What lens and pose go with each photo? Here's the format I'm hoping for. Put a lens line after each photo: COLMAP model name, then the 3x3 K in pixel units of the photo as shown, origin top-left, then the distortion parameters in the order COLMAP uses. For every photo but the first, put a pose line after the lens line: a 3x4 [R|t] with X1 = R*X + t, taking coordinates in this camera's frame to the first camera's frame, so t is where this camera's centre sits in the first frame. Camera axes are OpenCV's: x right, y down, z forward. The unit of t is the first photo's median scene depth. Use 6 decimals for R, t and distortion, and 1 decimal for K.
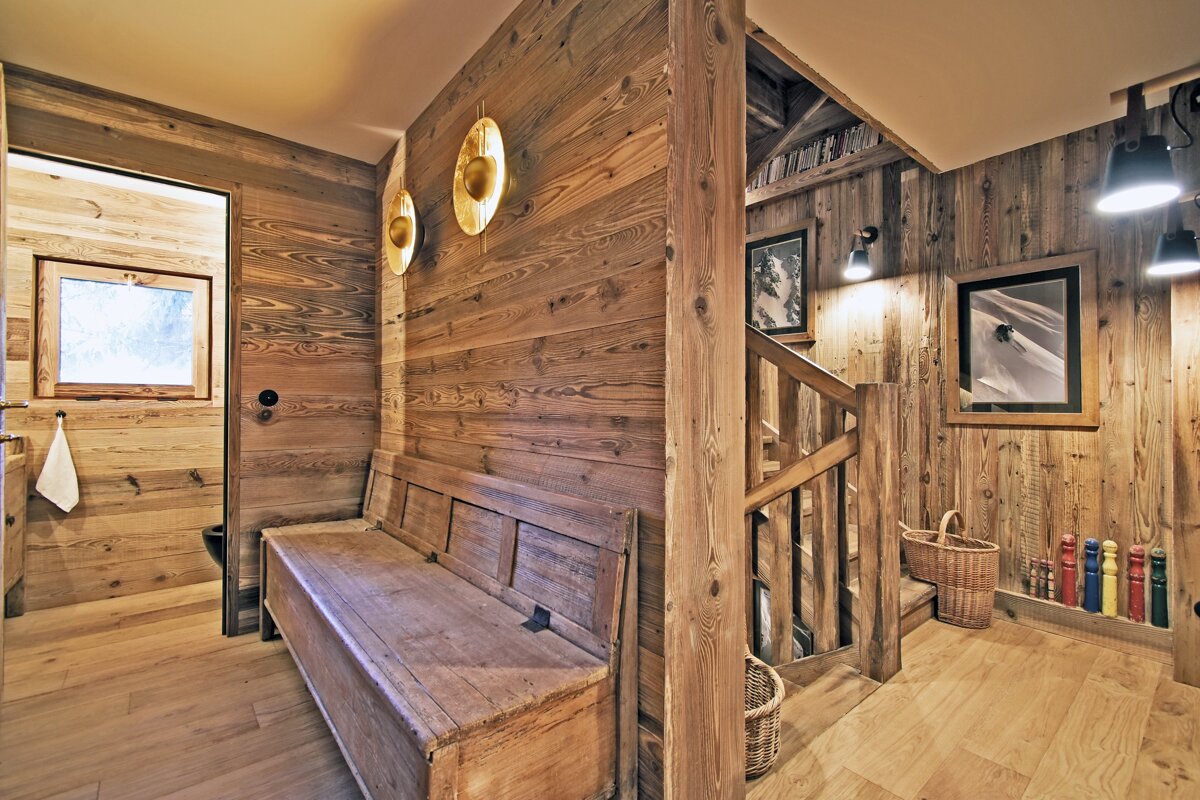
lens RADIAL K [[523.0, 0, 600.0], [0, 523.0, 400.0], [0, 0, 1]] dist [0.014509, -0.008846]
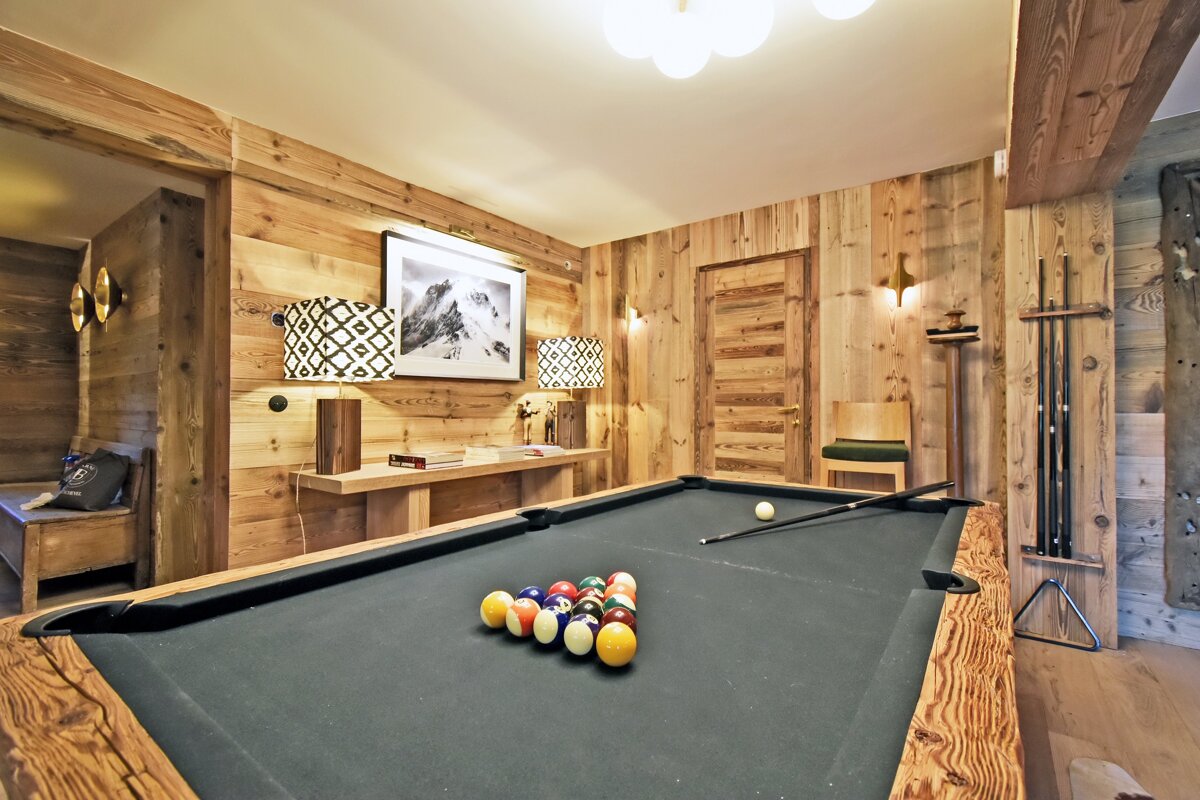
lens RADIAL K [[523.0, 0, 600.0], [0, 523.0, 400.0], [0, 0, 1]] dist [0.014509, -0.008846]
pose [[0.969066, 0.000228, 0.246803, 0.726247], [0.001036, 0.999987, -0.004992, -0.003063], [-0.246801, 0.005093, 0.969053, -0.928498]]
